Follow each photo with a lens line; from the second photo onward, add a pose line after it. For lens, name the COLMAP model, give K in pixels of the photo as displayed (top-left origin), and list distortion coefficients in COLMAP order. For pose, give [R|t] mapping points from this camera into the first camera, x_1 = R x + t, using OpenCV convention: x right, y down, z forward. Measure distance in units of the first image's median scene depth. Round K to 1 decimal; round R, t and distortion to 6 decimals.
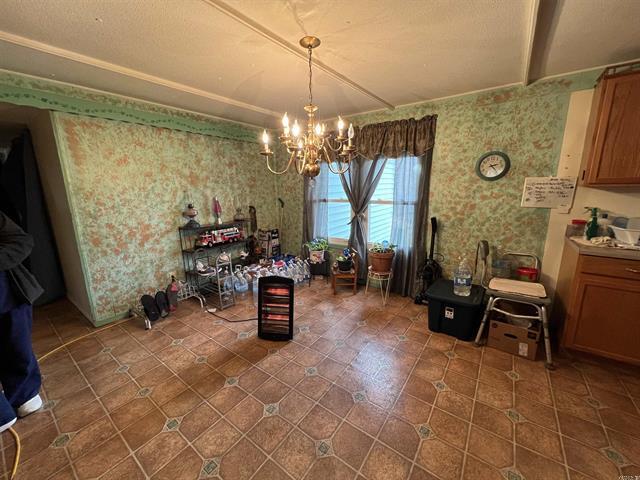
lens RADIAL K [[256.1, 0, 319.7], [0, 256.1, 239.1], [0, 0, 1]] dist [-0.001451, -0.000348]
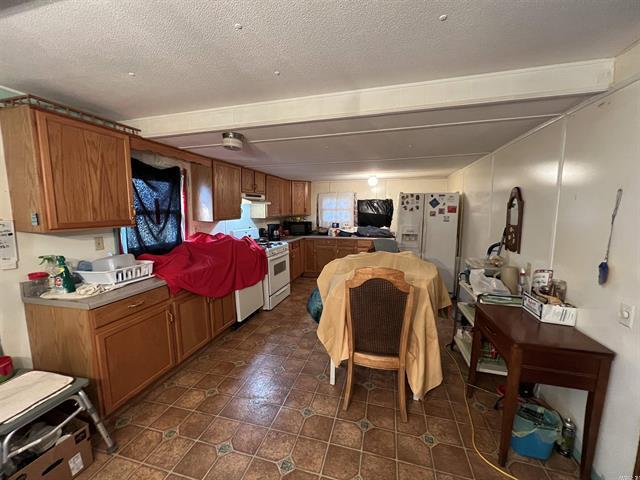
lens RADIAL K [[256.1, 0, 319.0], [0, 256.1, 238.4], [0, 0, 1]] dist [-0.001451, -0.000348]
pose [[-0.357062, -0.088755, 0.929854, -0.035282], [0.204436, 0.963915, 0.170509, -0.152430], [-0.911434, 0.250978, -0.326033, 0.486749]]
